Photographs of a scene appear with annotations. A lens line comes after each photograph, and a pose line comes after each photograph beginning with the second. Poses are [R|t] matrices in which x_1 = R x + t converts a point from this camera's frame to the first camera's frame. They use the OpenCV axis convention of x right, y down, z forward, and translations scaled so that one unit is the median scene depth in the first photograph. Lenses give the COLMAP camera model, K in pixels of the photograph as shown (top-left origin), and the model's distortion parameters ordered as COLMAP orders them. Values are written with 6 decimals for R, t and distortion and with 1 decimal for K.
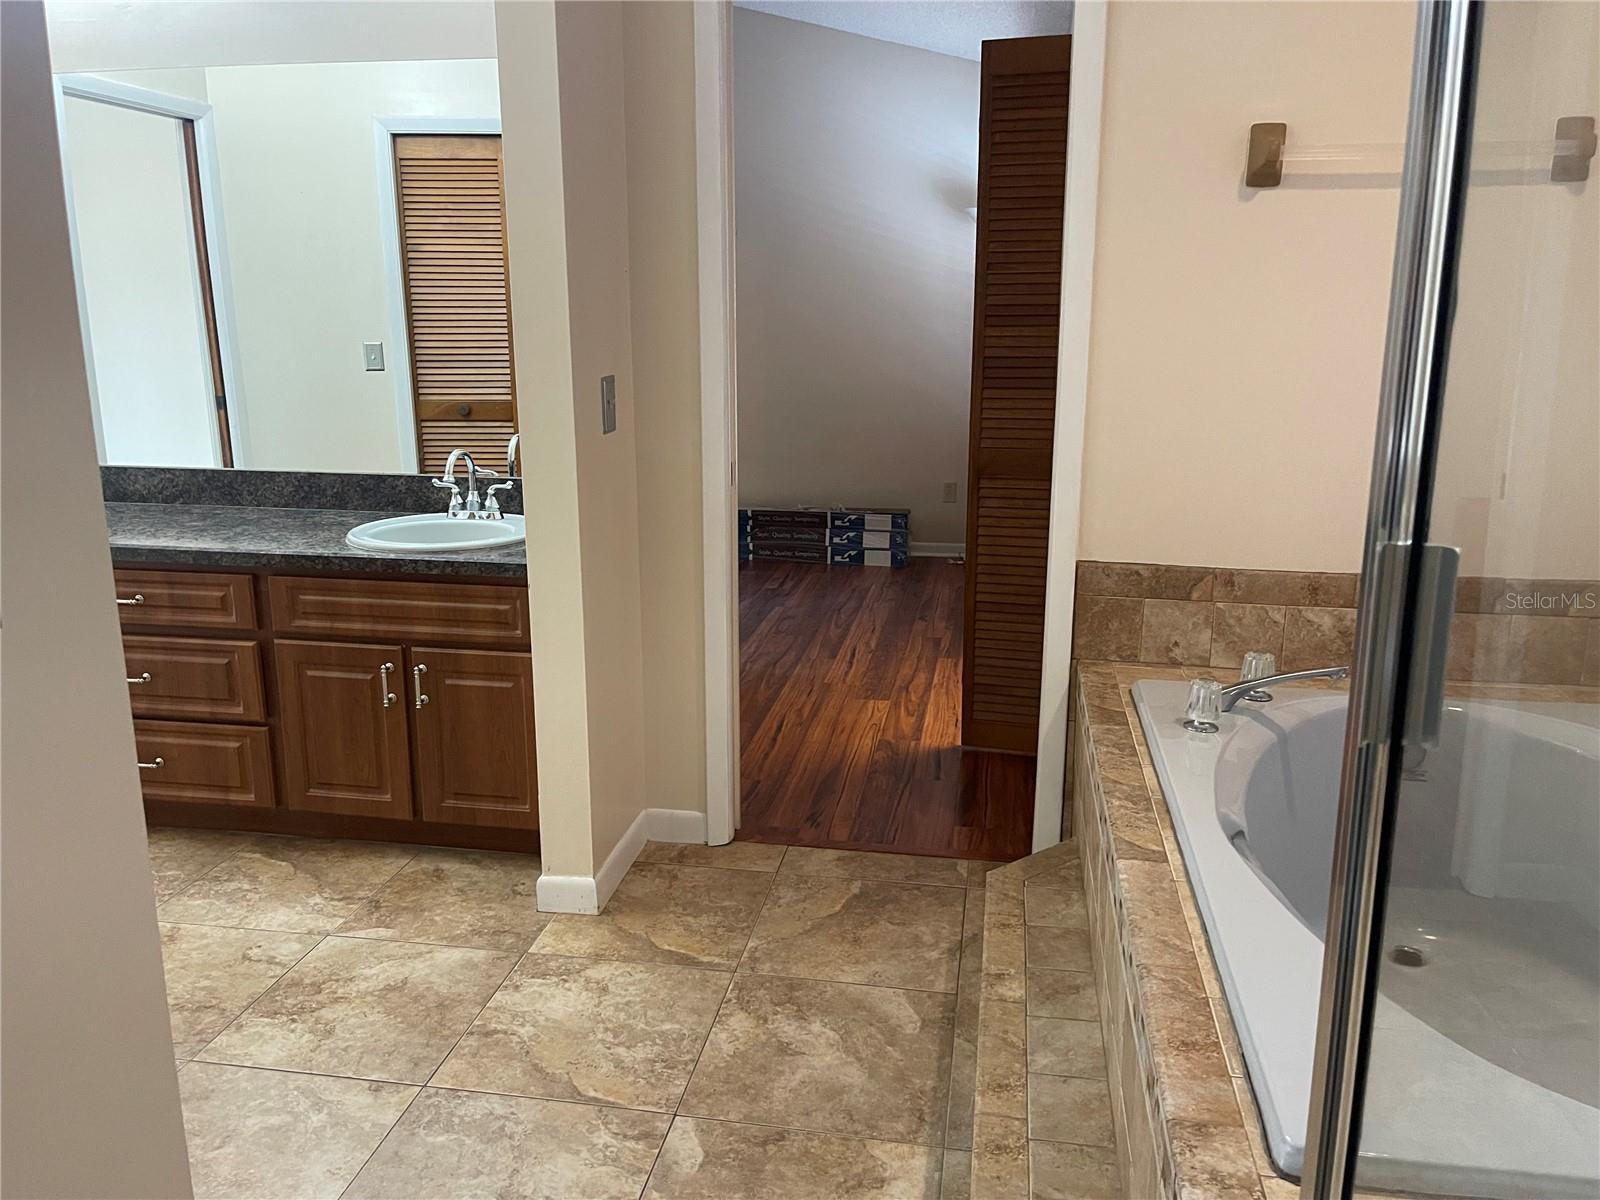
lens RADIAL K [[1215.3, 0, 802.4], [0, 1215.3, 595.8], [0, 0, 1]] dist [0.053470, -0.068000]
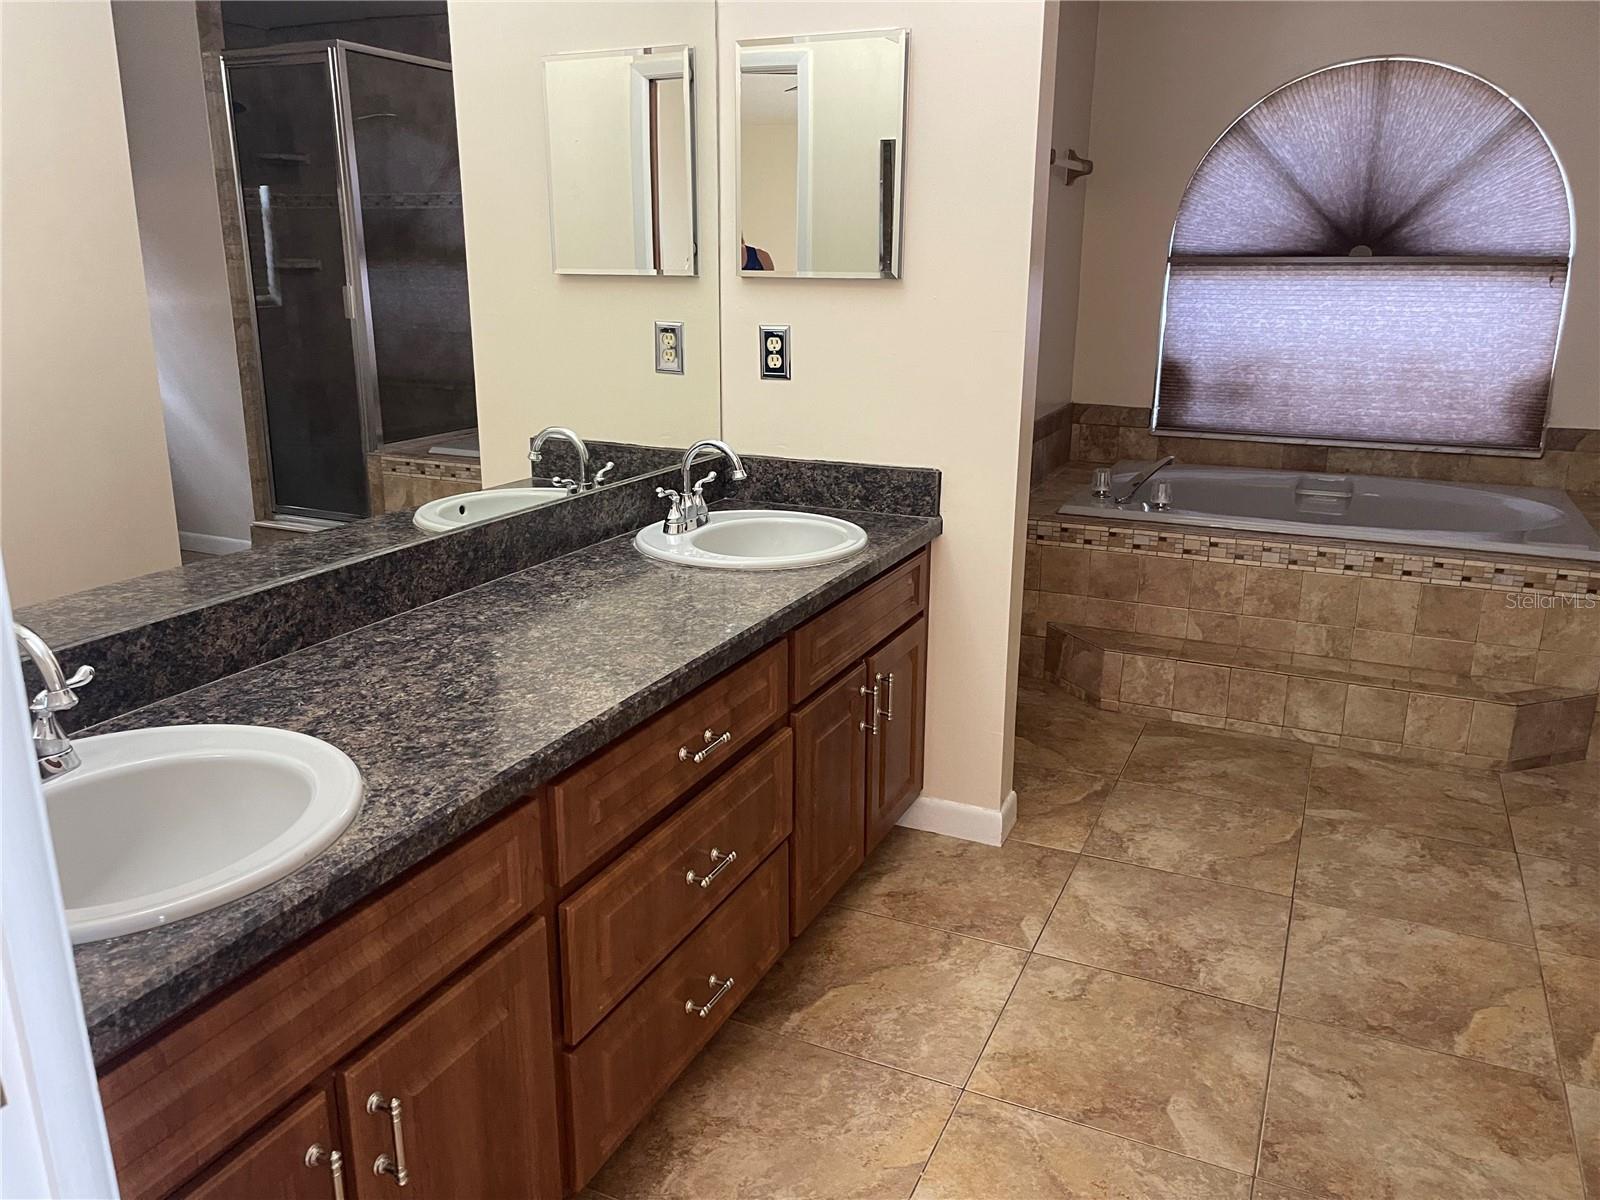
lens RADIAL K [[1215.3, 0, 798.7], [0, 1215.3, 599.5], [0, 0, 1]] dist [0.053470, -0.068000]
pose [[0.259493, -0.266789, 0.928163, -1.341216], [0.223899, 0.951519, 0.210905, -0.227286], [-0.939432, 0.153087, 0.306647, 0.935907]]
